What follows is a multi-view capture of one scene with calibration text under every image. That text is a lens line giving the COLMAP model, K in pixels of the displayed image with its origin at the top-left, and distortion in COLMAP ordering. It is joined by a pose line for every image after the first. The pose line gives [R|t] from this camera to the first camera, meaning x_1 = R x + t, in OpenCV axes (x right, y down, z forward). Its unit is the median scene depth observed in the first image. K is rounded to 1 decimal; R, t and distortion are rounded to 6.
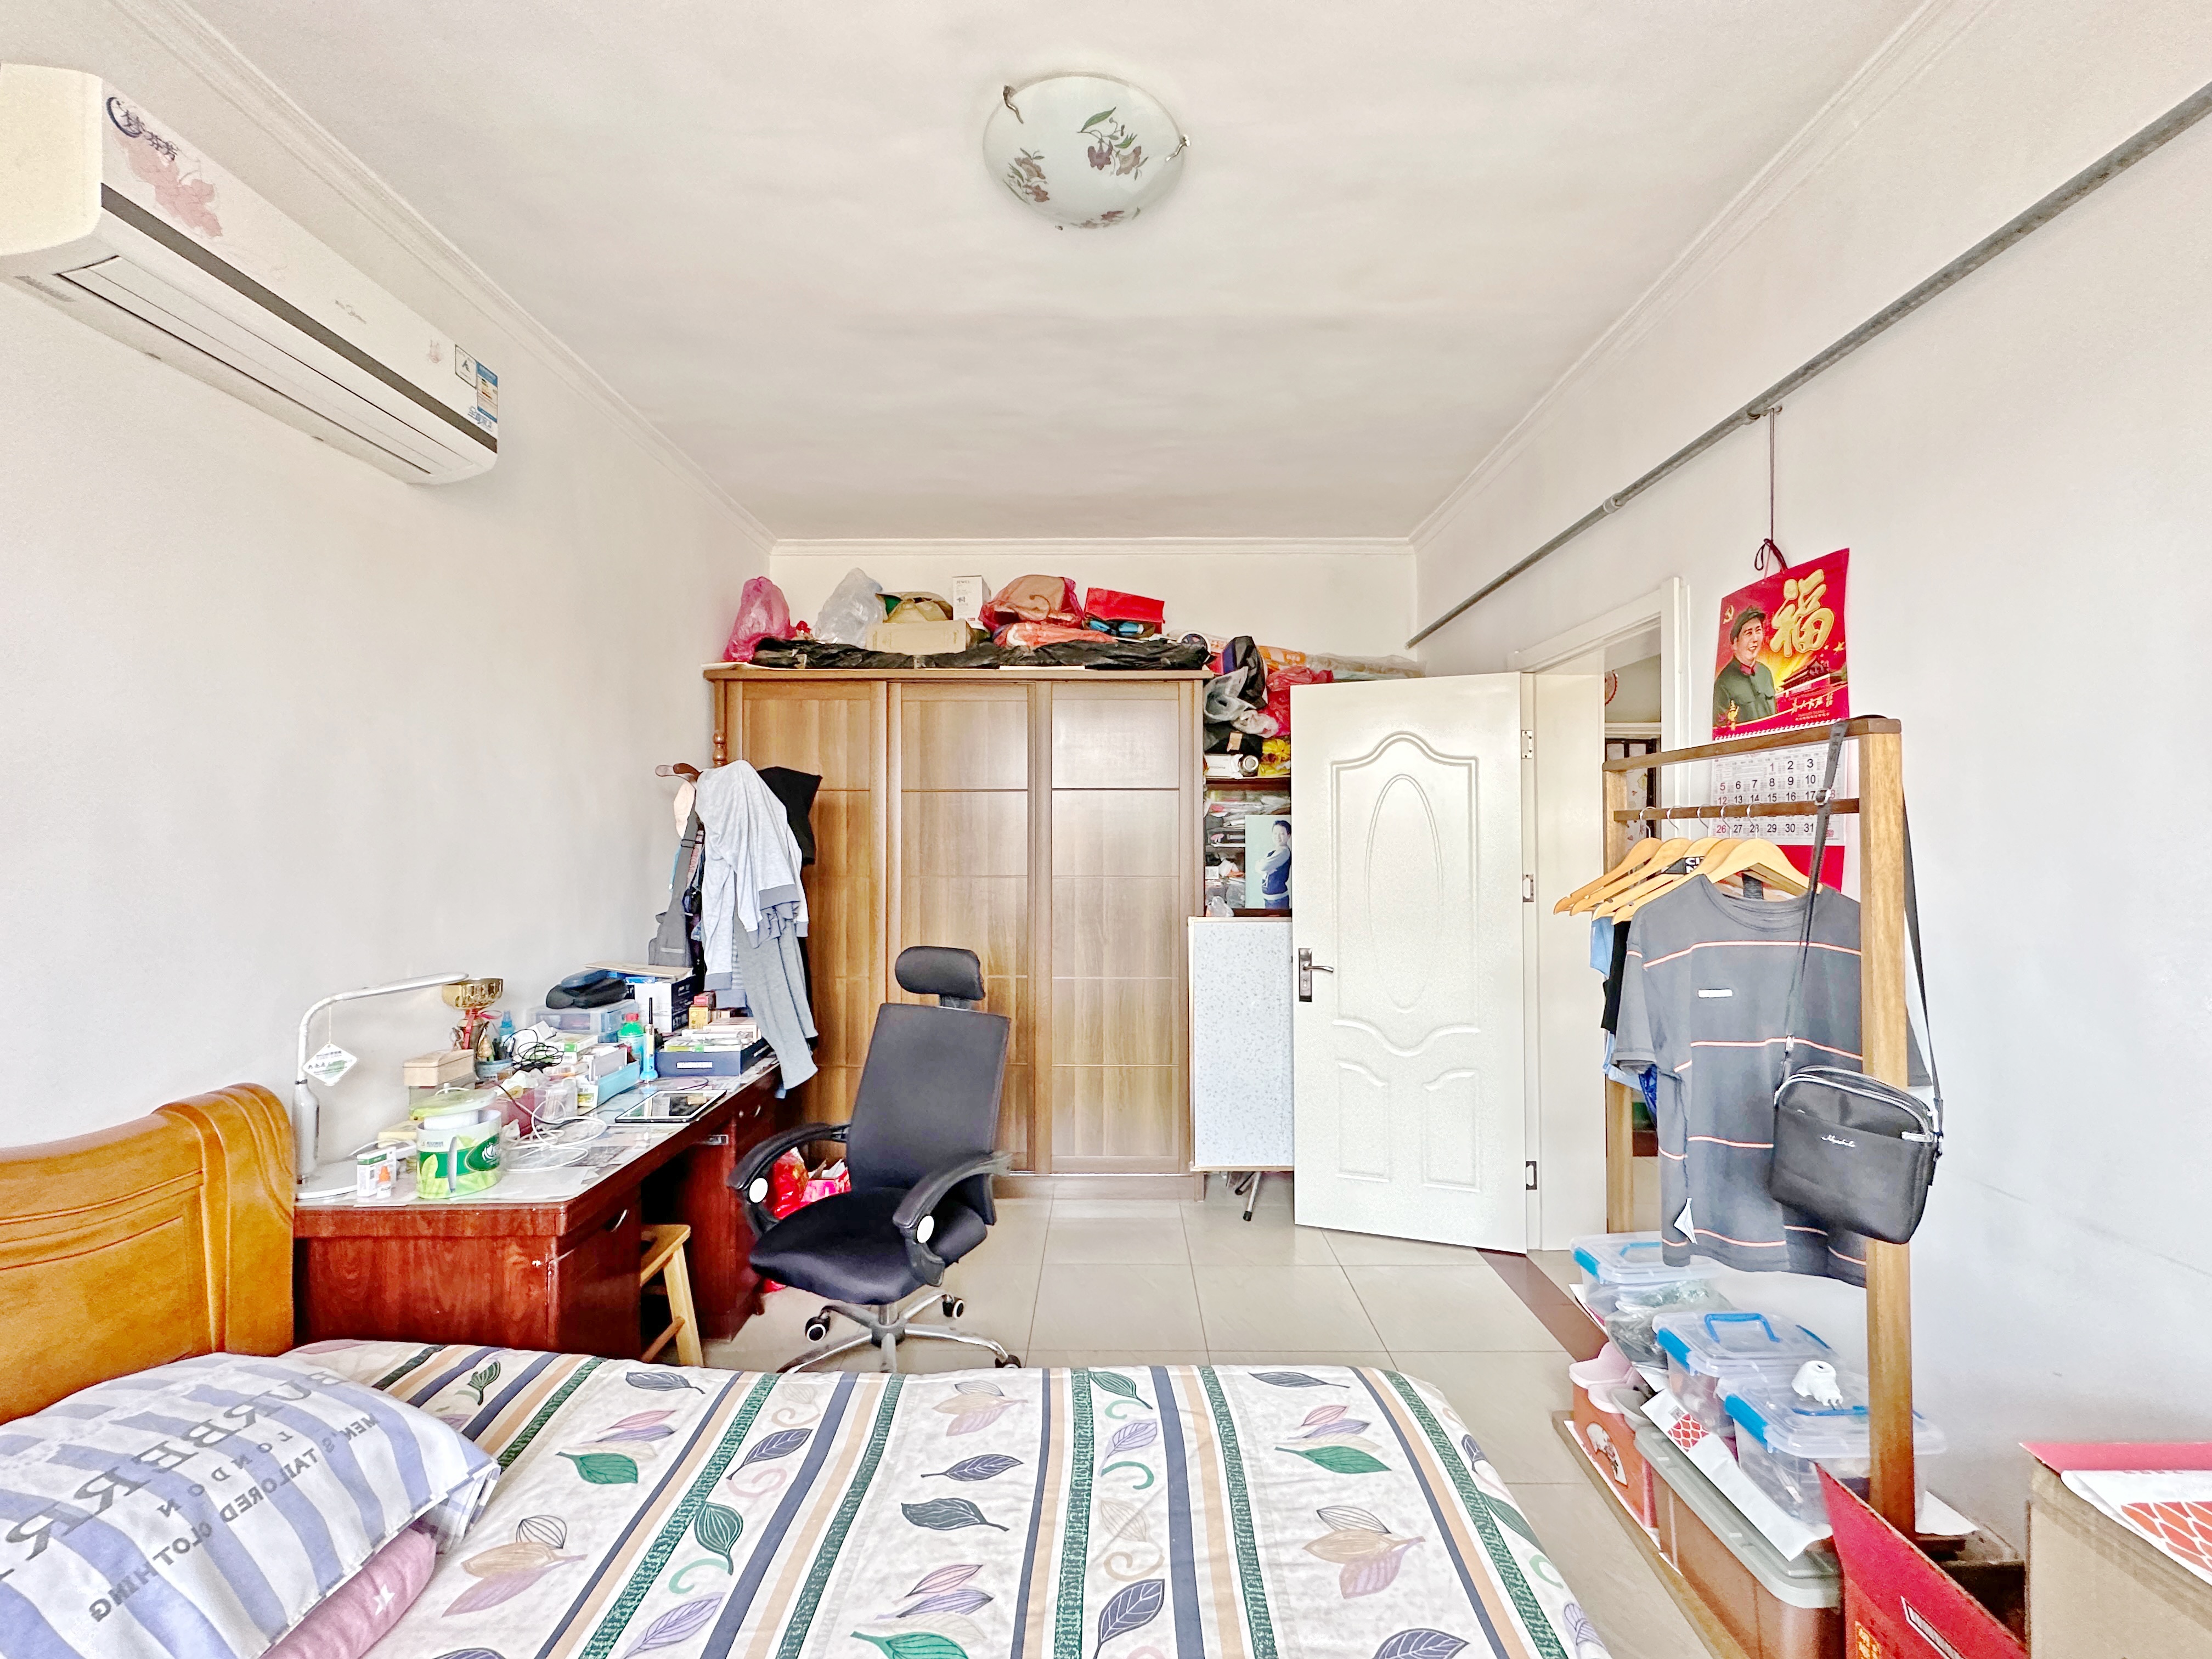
lens RADIAL K [[885.7, 0, 1112.7], [0, 885.7, 826.3], [0, 0, 1]] dist [0.002832, 0.000209]
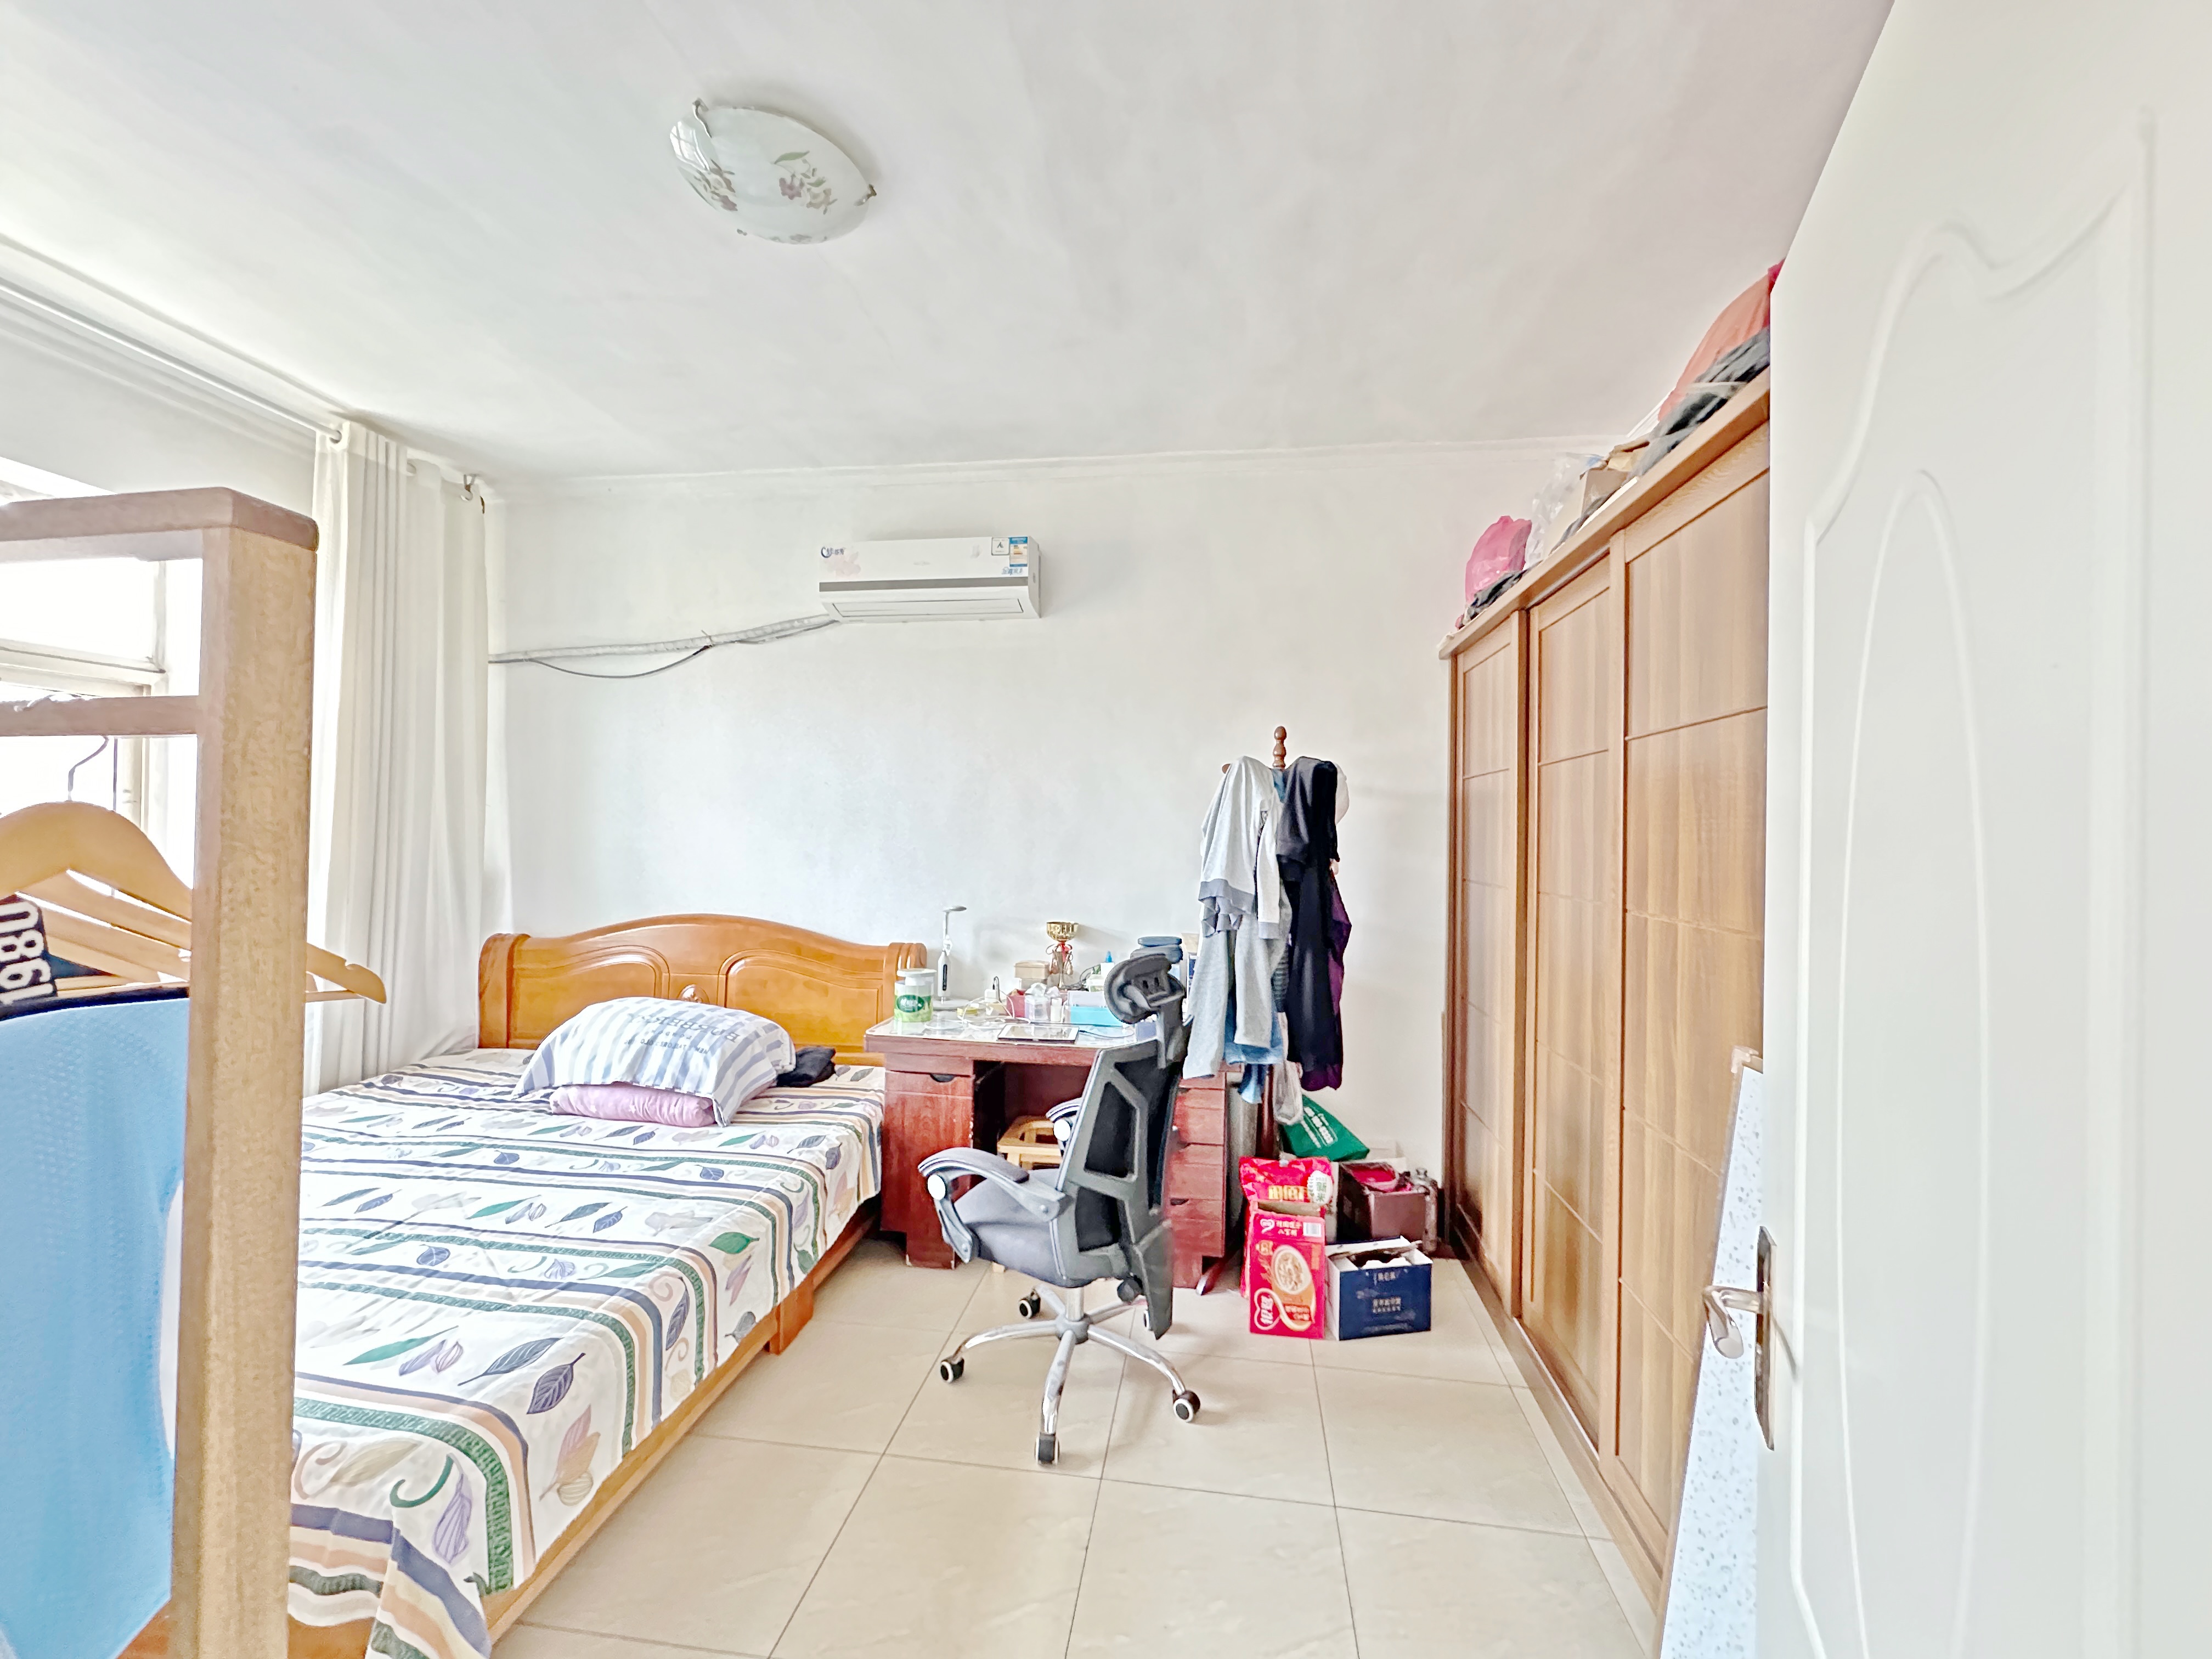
lens RADIAL K [[885.7, 0, 1104.7], [0, 885.7, 829.3], [0, 0, 1]] dist [0.002832, 0.000209]
pose [[-0.143527, -0.006465, -0.989625, 1.233526], [-0.005687, 0.999968, -0.005708, 0.030211], [0.989630, 0.004809, -0.143559, 2.003871]]
